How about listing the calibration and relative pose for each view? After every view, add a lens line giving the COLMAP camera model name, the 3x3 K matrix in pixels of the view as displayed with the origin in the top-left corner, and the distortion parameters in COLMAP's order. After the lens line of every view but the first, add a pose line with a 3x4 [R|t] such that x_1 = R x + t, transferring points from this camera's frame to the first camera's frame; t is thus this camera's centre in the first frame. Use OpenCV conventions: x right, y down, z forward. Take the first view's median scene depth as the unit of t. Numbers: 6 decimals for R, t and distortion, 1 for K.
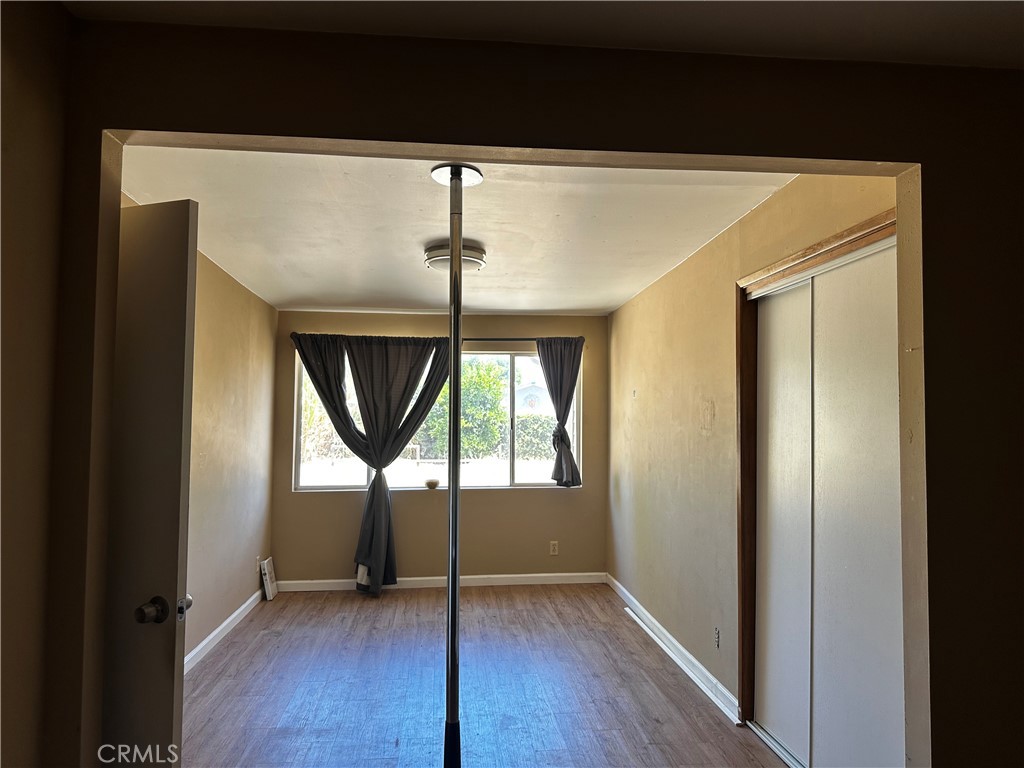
lens RADIAL K [[721.0, 0, 512.0], [0, 721.0, 384.0], [0, 0, 1]] dist [0.152172, -0.241138]
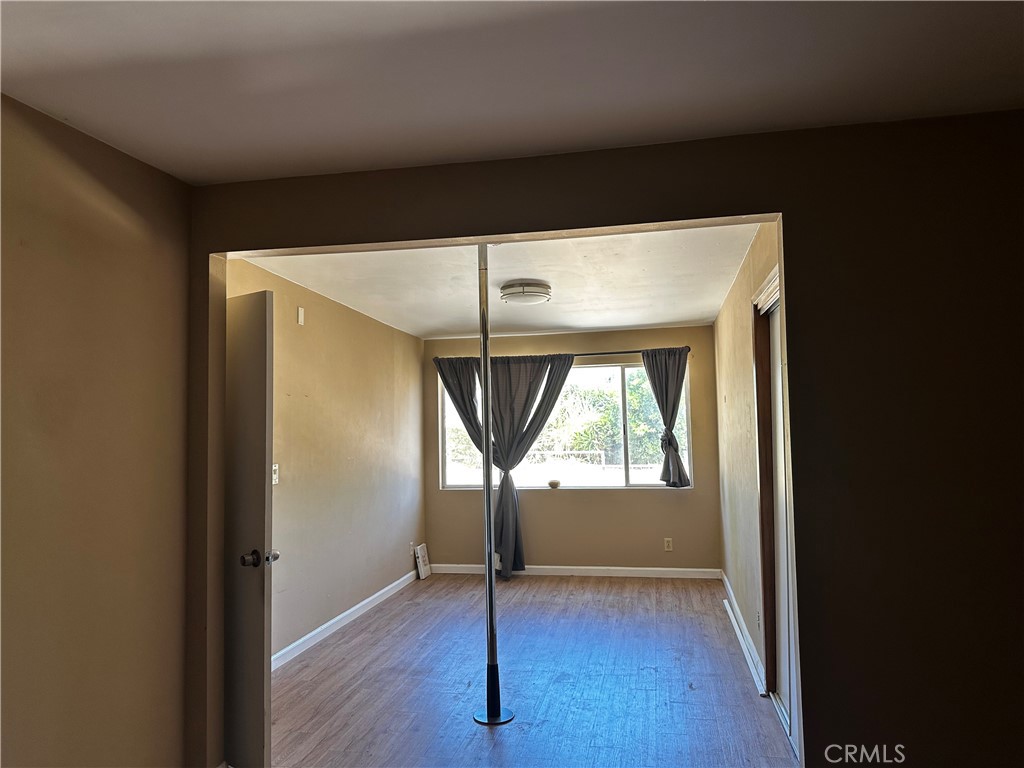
lens RADIAL K [[721.0, 0, 512.0], [0, 721.0, 384.0], [0, 0, 1]] dist [0.152172, -0.241138]
pose [[0.957057, -0.040127, -0.287108, 0.163000], [0.037791, 0.999192, -0.013677, -0.005347], [0.287425, 0.002240, 0.957801, -0.105197]]
